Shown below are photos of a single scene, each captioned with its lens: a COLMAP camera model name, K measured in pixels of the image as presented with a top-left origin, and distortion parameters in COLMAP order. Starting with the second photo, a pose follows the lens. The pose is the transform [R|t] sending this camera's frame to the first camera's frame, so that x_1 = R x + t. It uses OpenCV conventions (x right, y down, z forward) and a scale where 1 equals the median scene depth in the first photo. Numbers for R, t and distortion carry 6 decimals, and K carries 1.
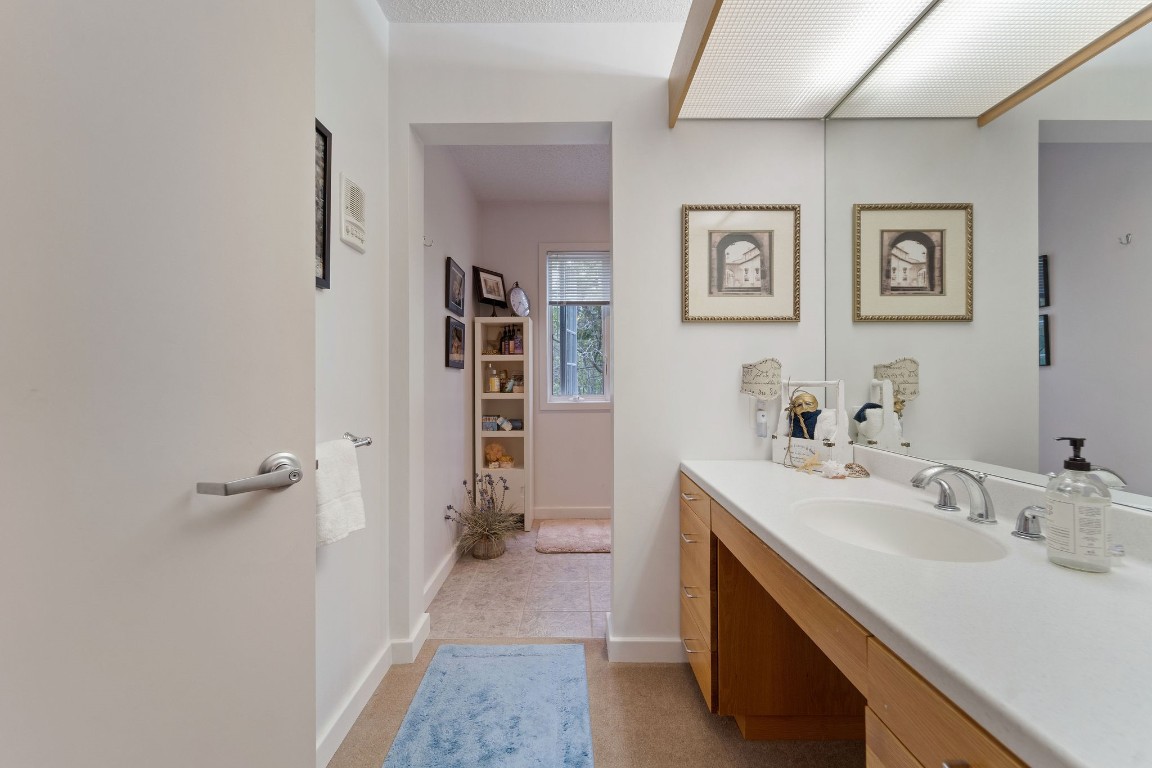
lens RADIAL K [[469.8, 0, 574.0], [0, 469.8, 380.5], [0, 0, 1]] dist [0.000470, -0.000369]
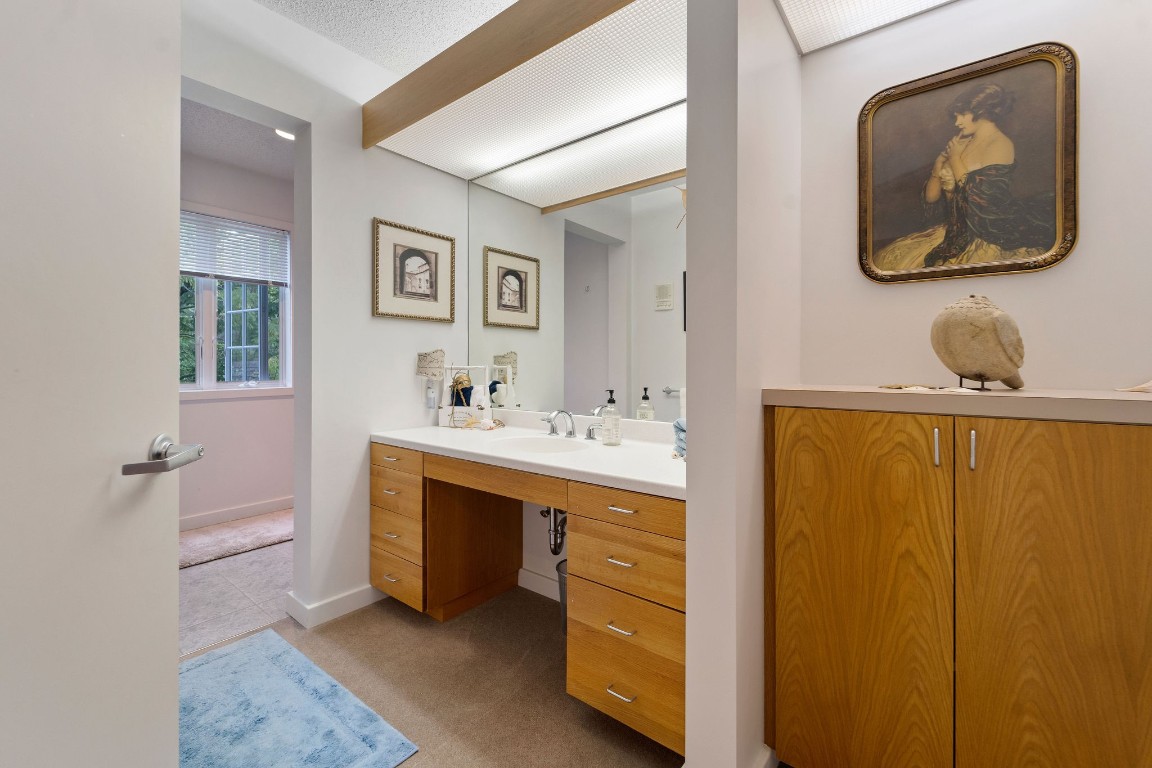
lens RADIAL K [[476.1, 0, 581.4], [0, 476.1, 369.1], [0, 0, 1]] dist [0.000107, -0.000277]
pose [[0.612092, -0.002463, 0.790783, -0.396692], [-0.001700, 0.999989, 0.004430, 0.003420], [-0.790785, -0.004056, 0.612081, -0.150470]]
